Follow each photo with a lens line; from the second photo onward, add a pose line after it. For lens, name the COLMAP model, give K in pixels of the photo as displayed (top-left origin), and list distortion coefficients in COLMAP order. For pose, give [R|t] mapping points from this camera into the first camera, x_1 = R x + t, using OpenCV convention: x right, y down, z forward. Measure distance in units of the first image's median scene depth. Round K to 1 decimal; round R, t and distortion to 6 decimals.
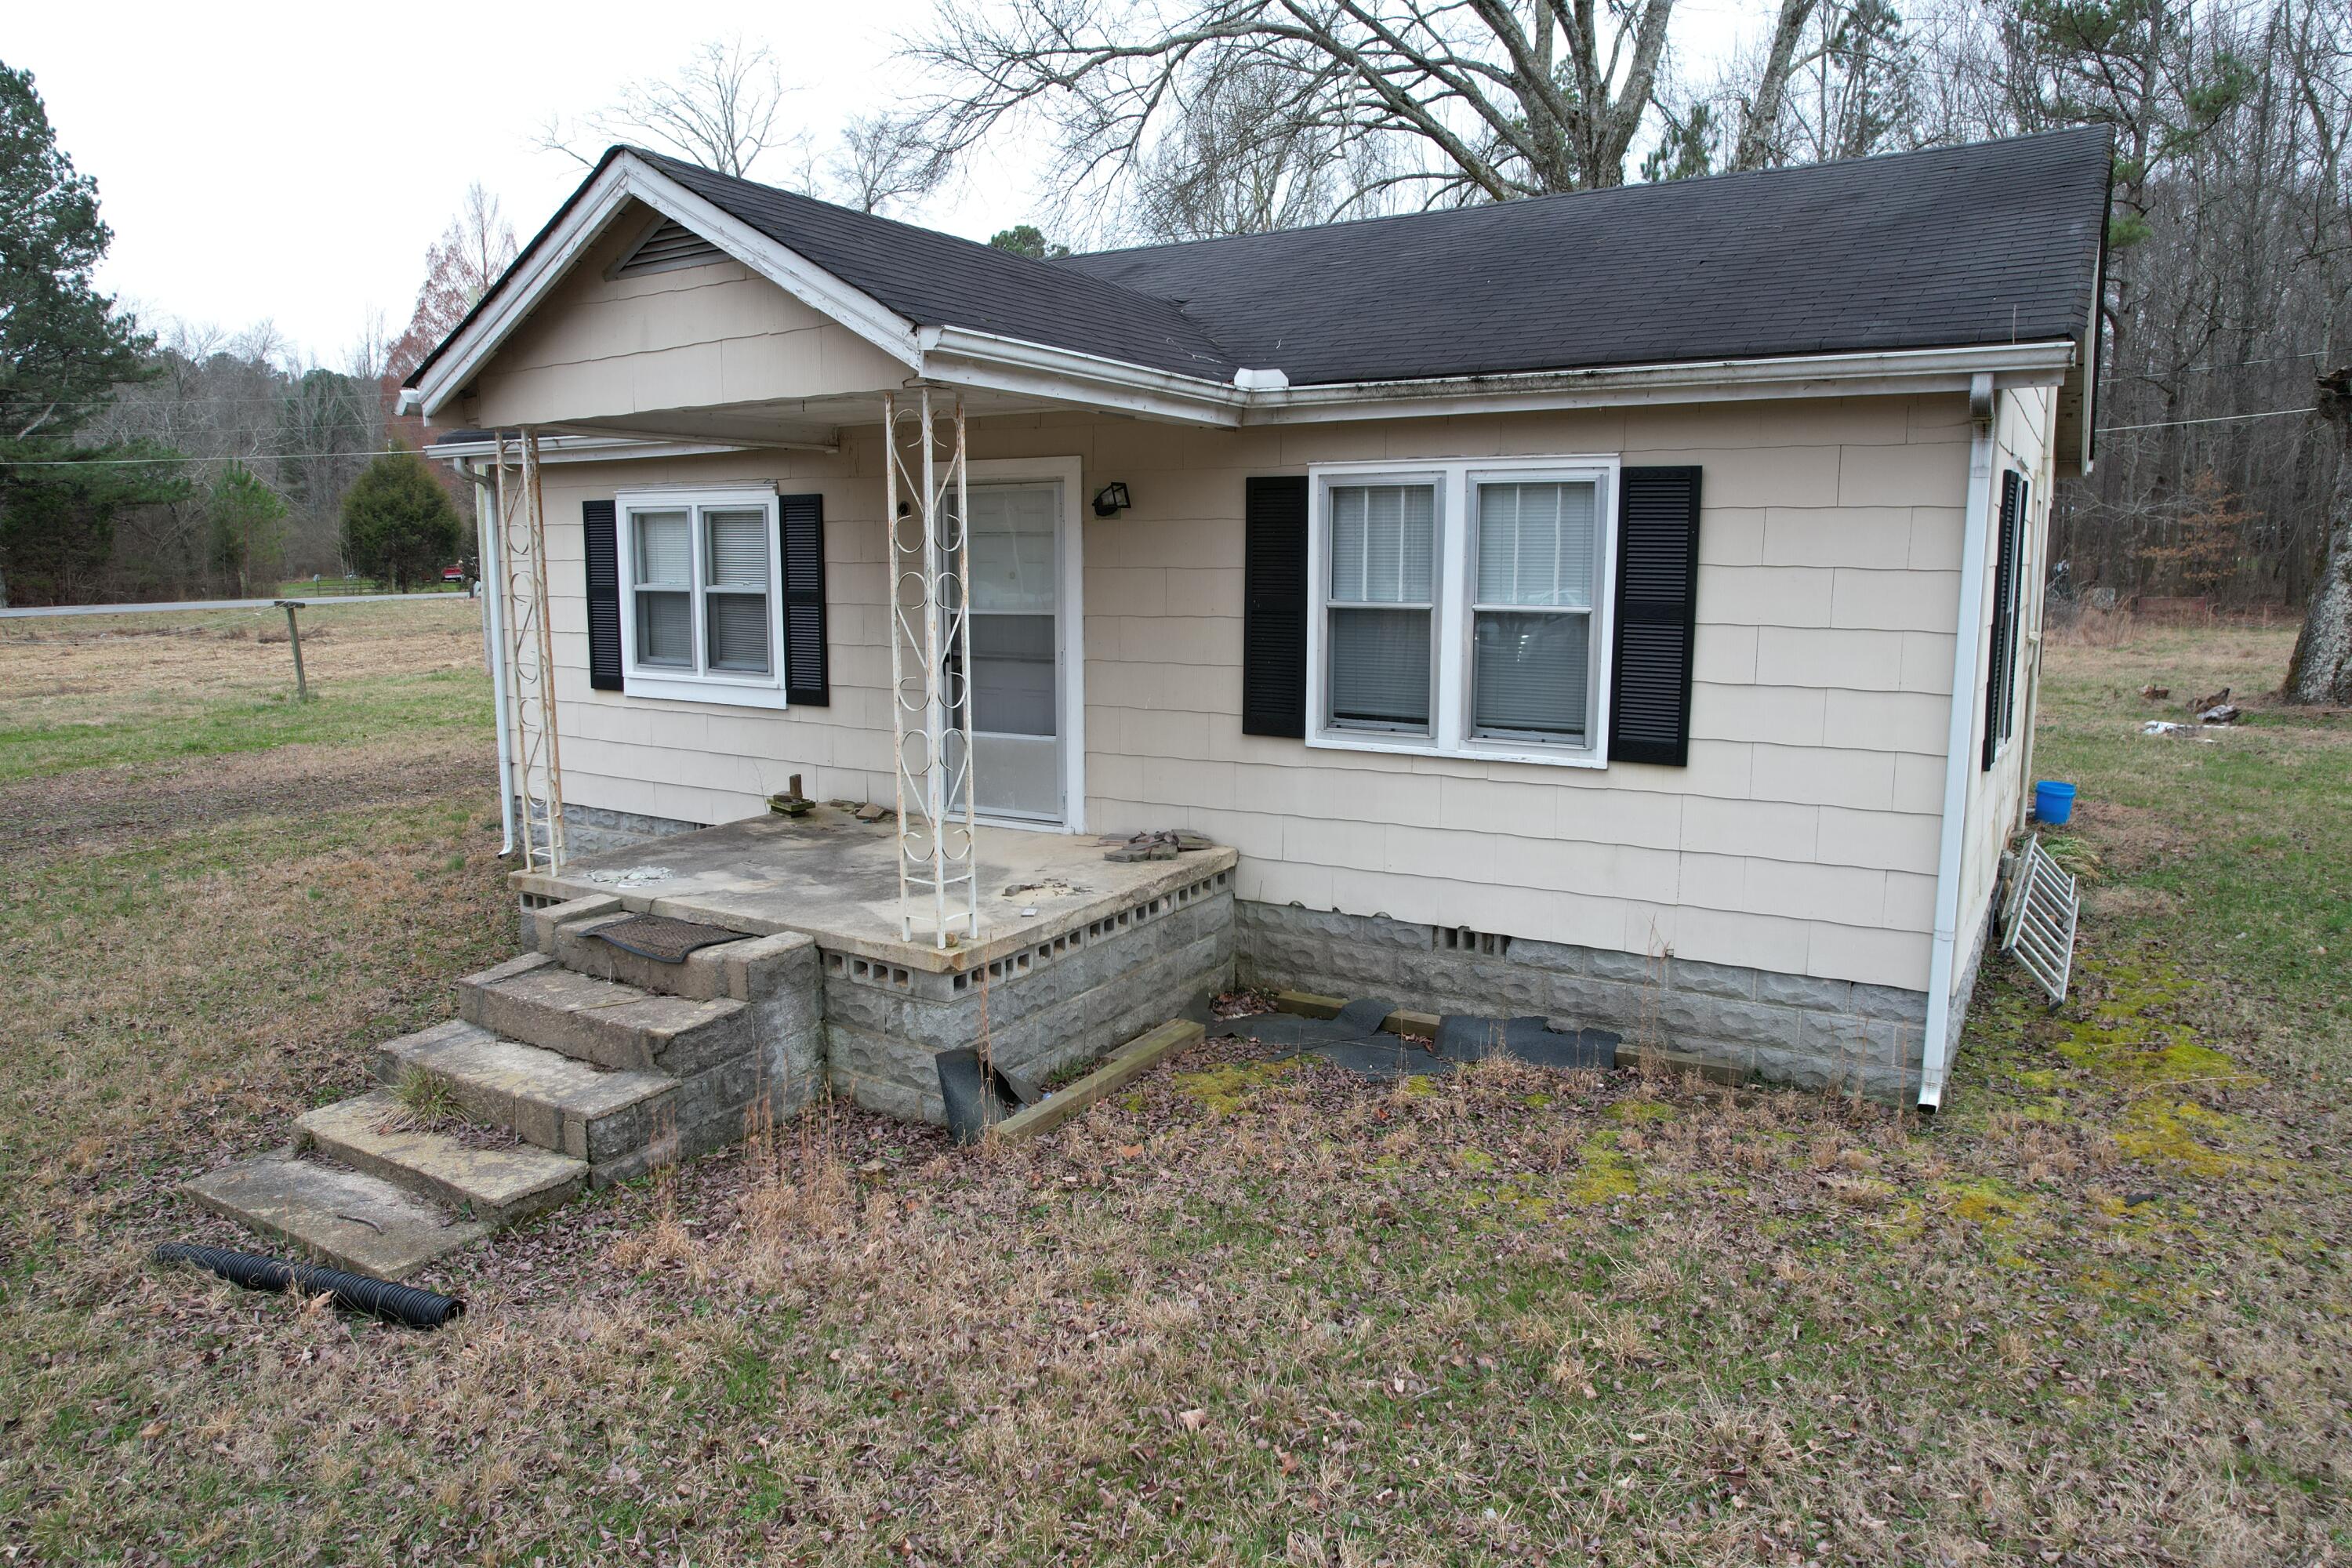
lens RADIAL K [[1498.1, 0, 1176.0], [0, 1498.1, 784.0], [0, 0, 1]] dist [-0.070456, 0.060810]
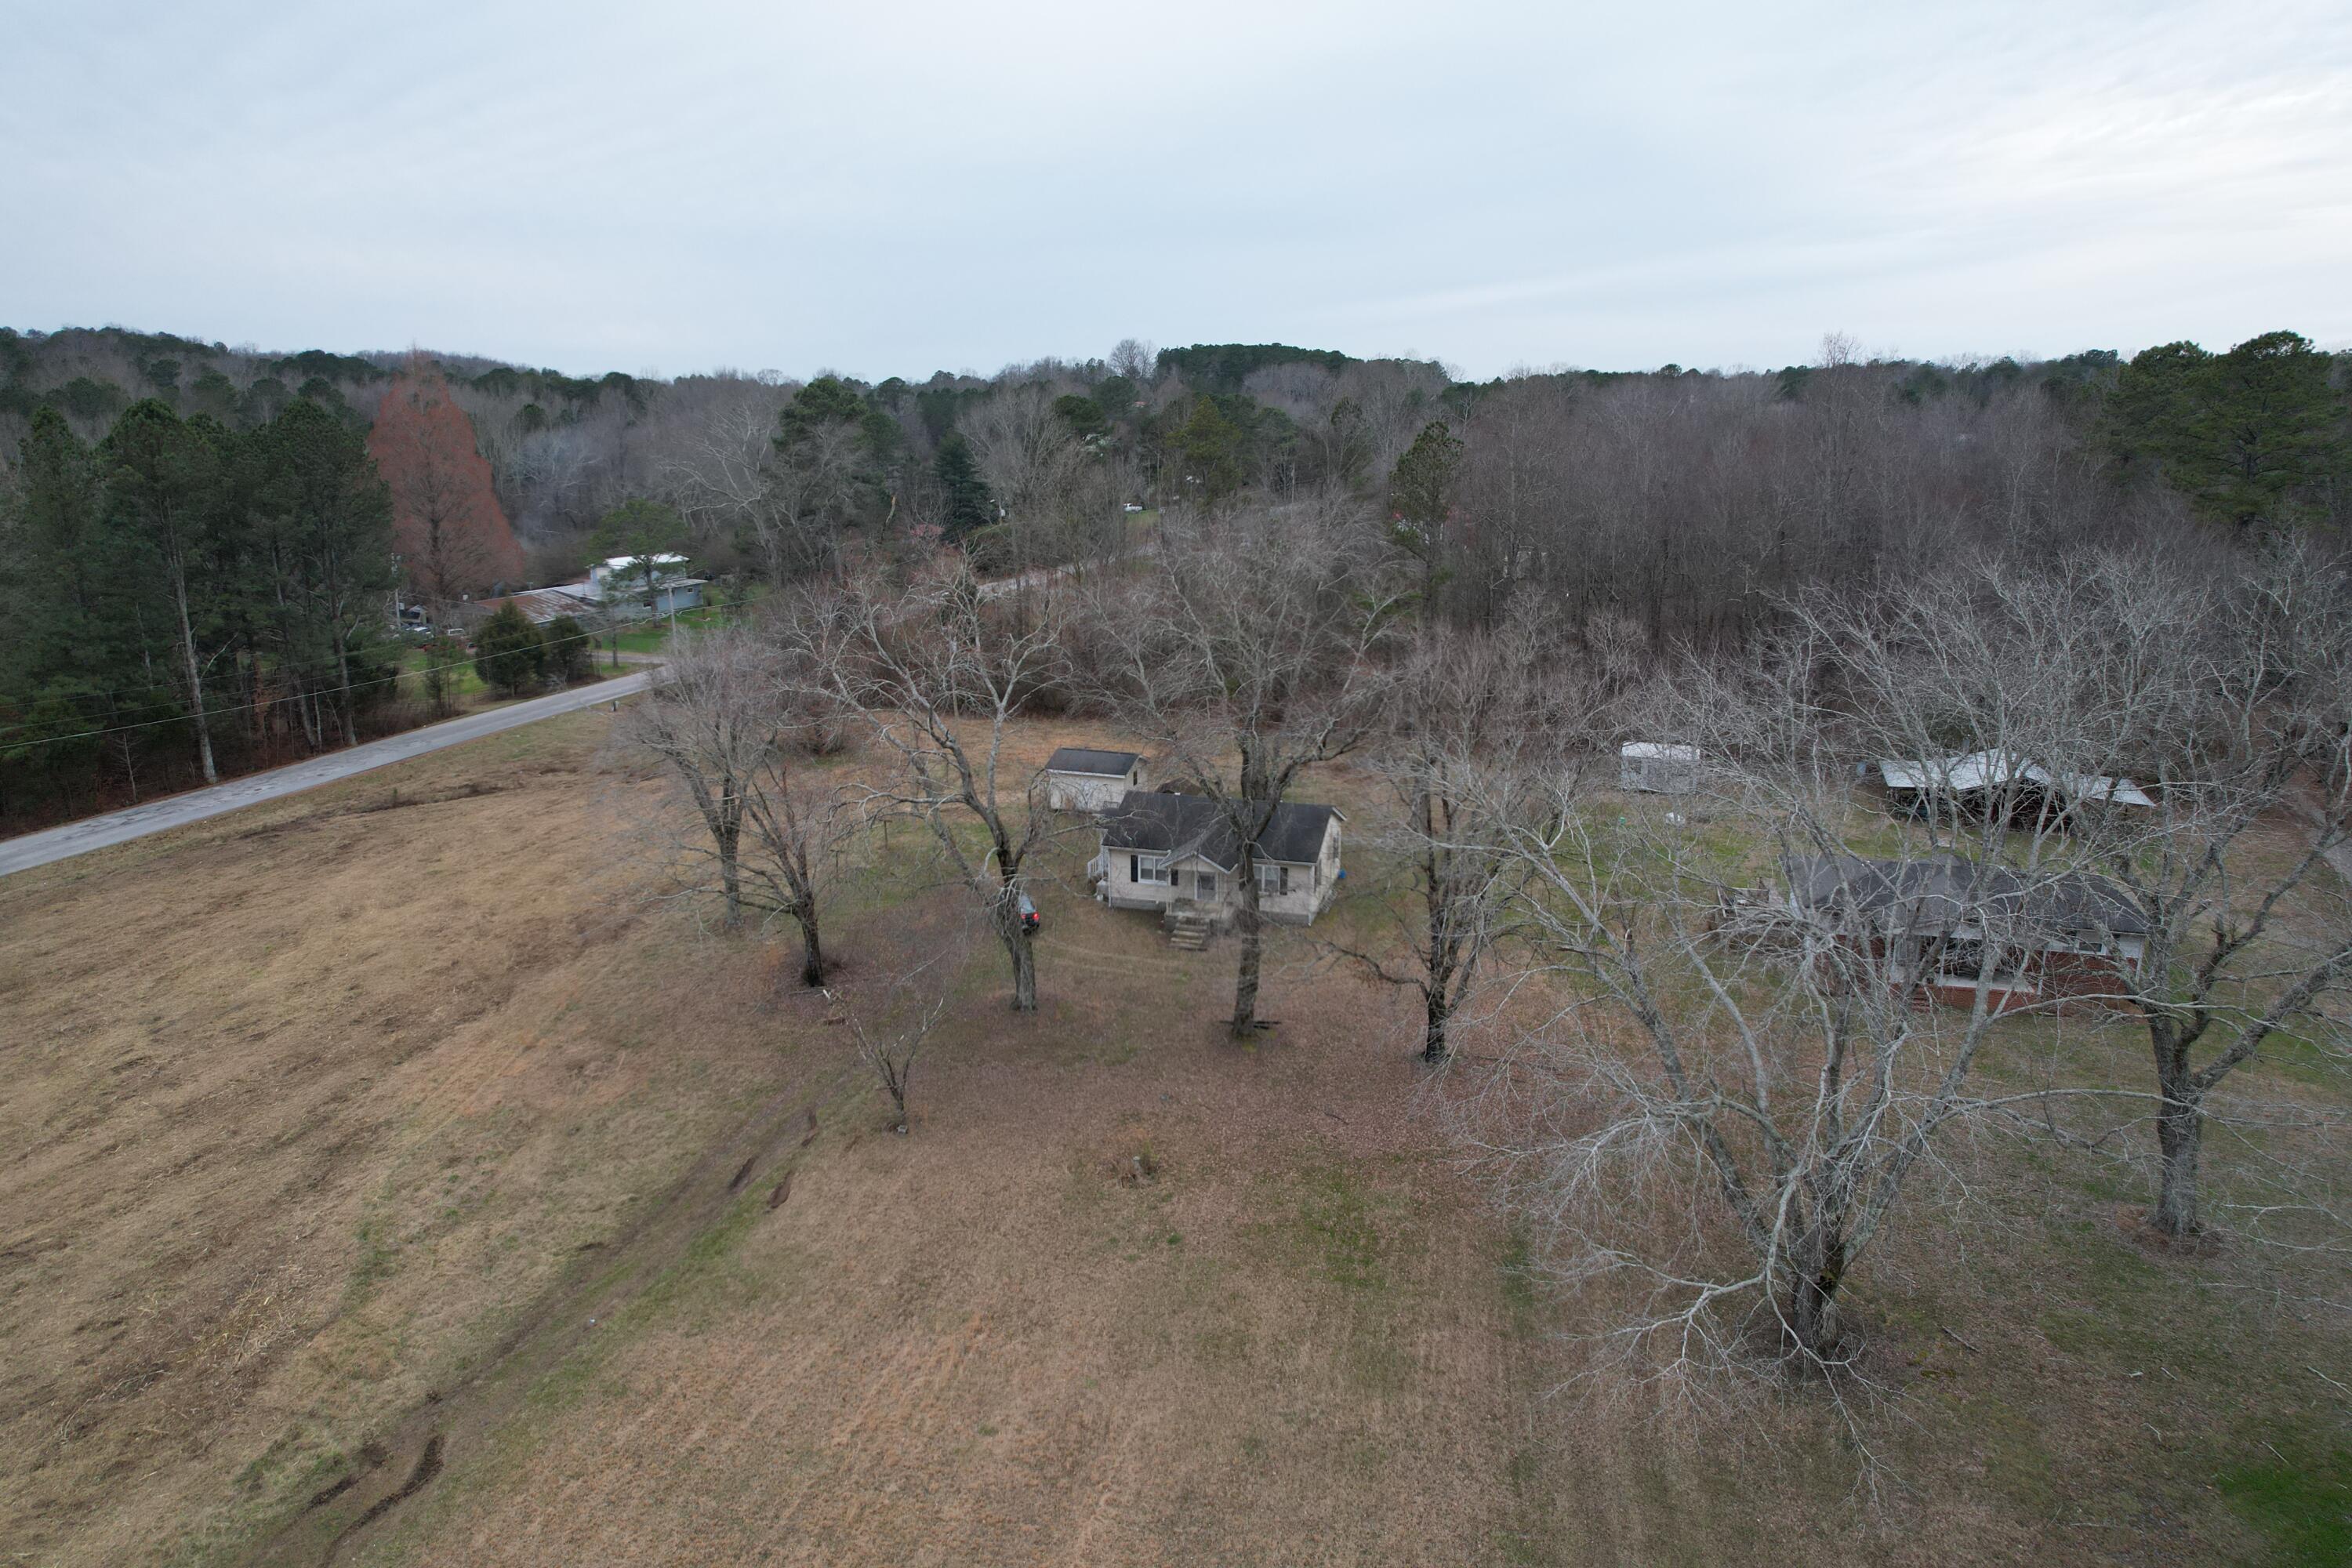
lens RADIAL K [[1498.1, 0, 1176.0], [0, 1498.1, 784.0], [0, 0, 1]] dist [-0.070456, 0.060810]
pose [[0.962578, -0.072310, 0.261178, -2.807153], [0.048414, 0.994125, 0.096806, -1.666116], [-0.266644, -0.080538, 0.960424, -7.997158]]
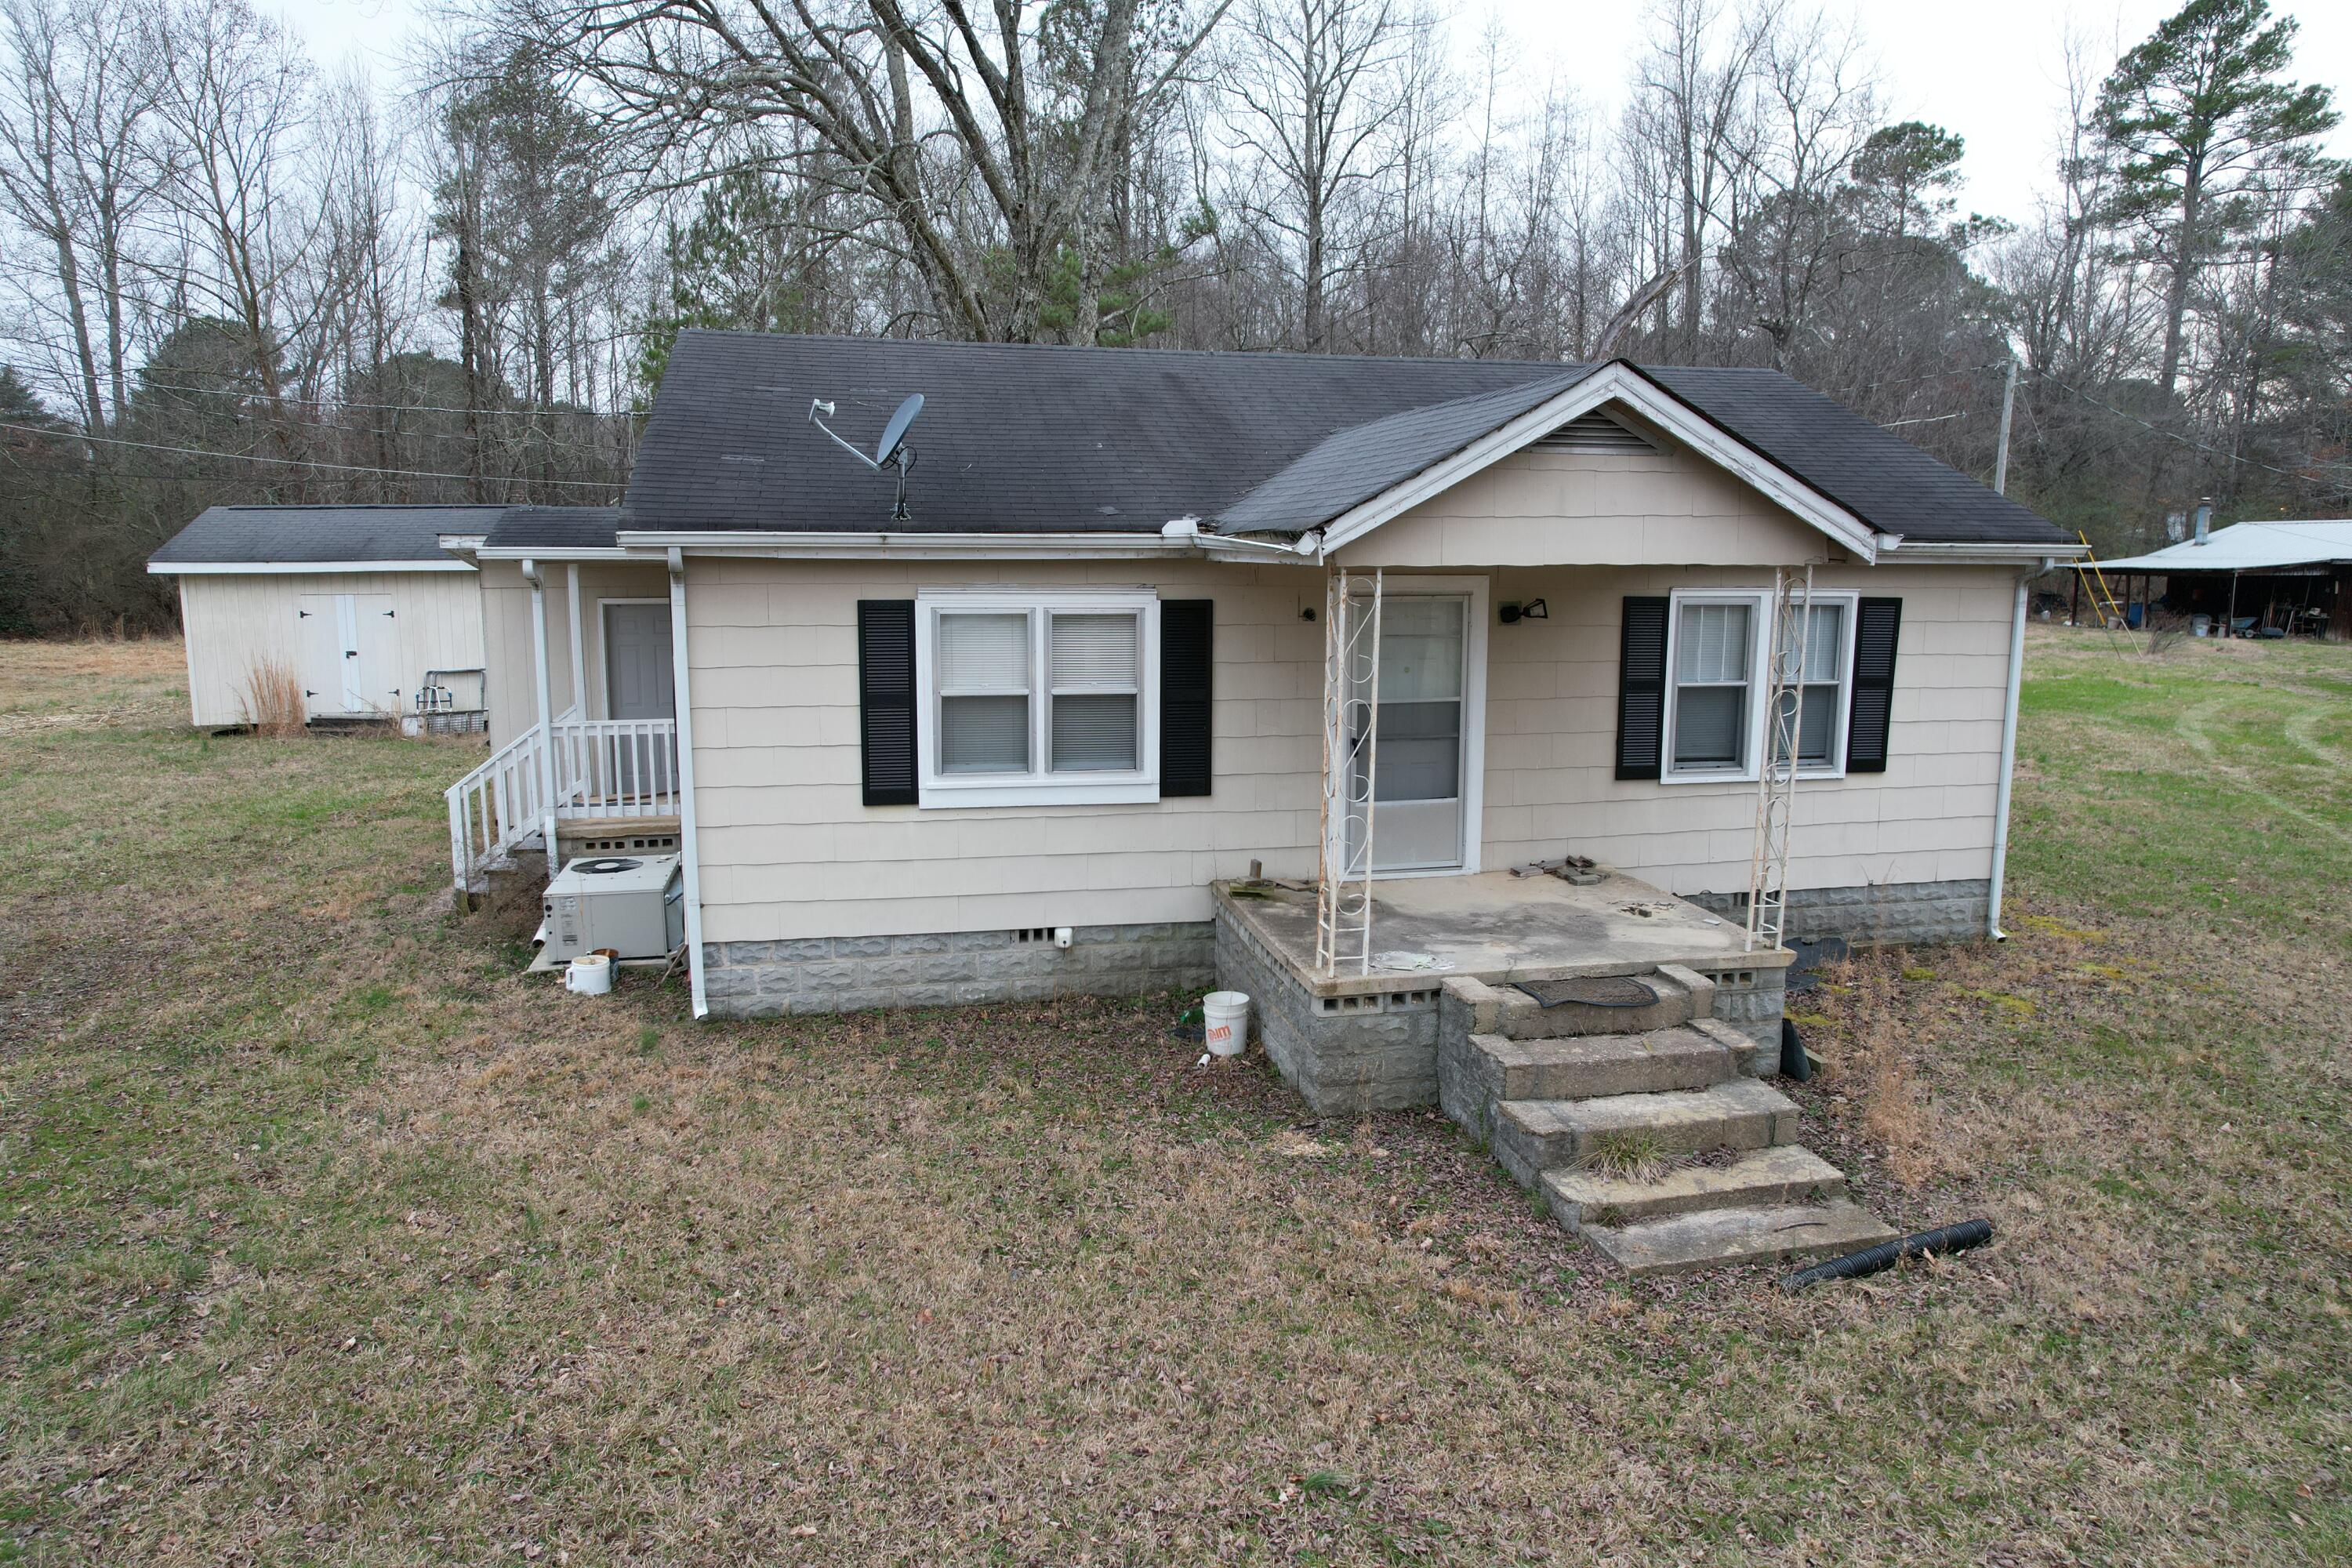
lens RADIAL K [[1498.1, 0, 1176.0], [0, 1498.1, 784.0], [0, 0, 1]] dist [-0.070456, 0.060810]
pose [[0.716031, -0.105225, 0.690092, -1.288313], [0.103095, 0.993674, 0.044545, -0.143331], [-0.690414, 0.039250, 0.722349, 0.307561]]
